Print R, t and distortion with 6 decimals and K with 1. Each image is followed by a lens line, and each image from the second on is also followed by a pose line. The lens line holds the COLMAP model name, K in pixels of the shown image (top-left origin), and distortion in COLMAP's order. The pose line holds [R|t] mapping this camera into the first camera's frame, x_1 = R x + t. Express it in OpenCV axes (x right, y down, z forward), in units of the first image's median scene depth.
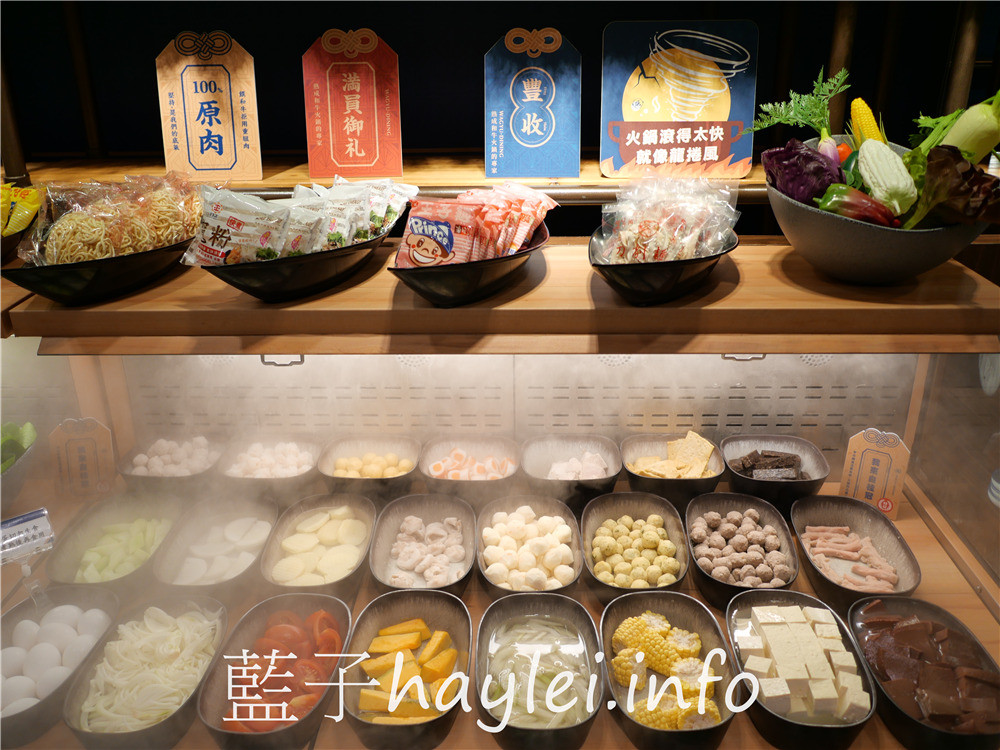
lens RADIAL K [[881.9, 0, 500.0], [0, 881.9, 375.0], [0, 0, 1]] dist [-0.016208, 0.013152]
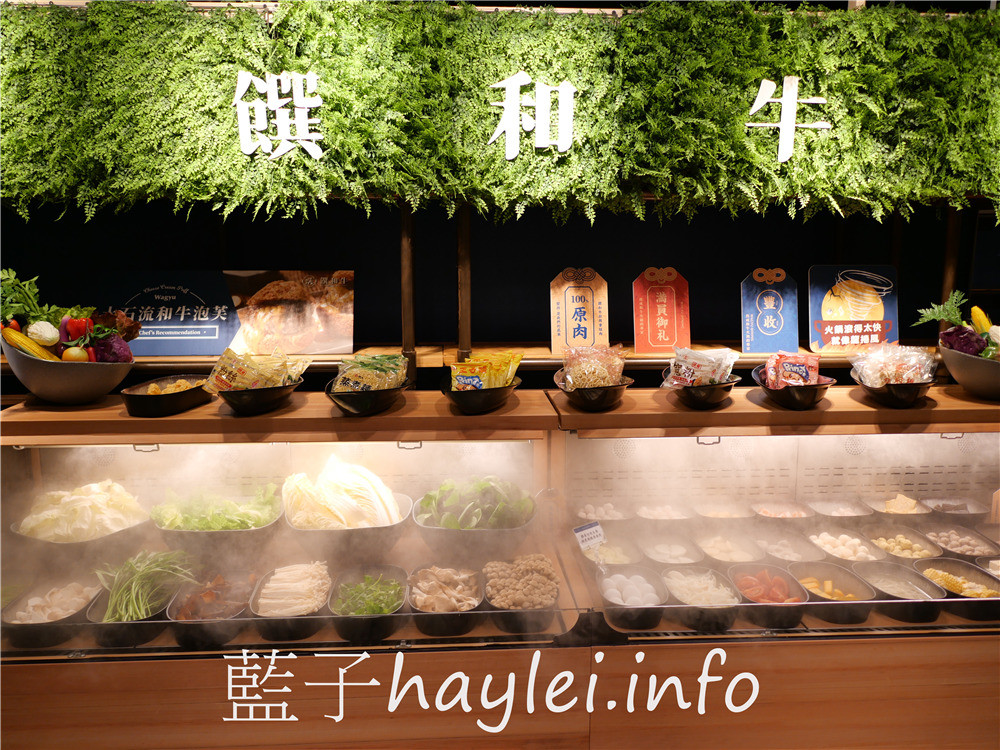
lens RADIAL K [[881.9, 0, 500.0], [0, 881.9, 375.0], [0, 0, 1]] dist [-0.016208, 0.013152]
pose [[0.995645, -0.000767, 0.093228, -0.638059], [0.023491, 0.969769, -0.242891, 0.212191], [-0.090223, 0.244023, 0.965563, -0.558856]]
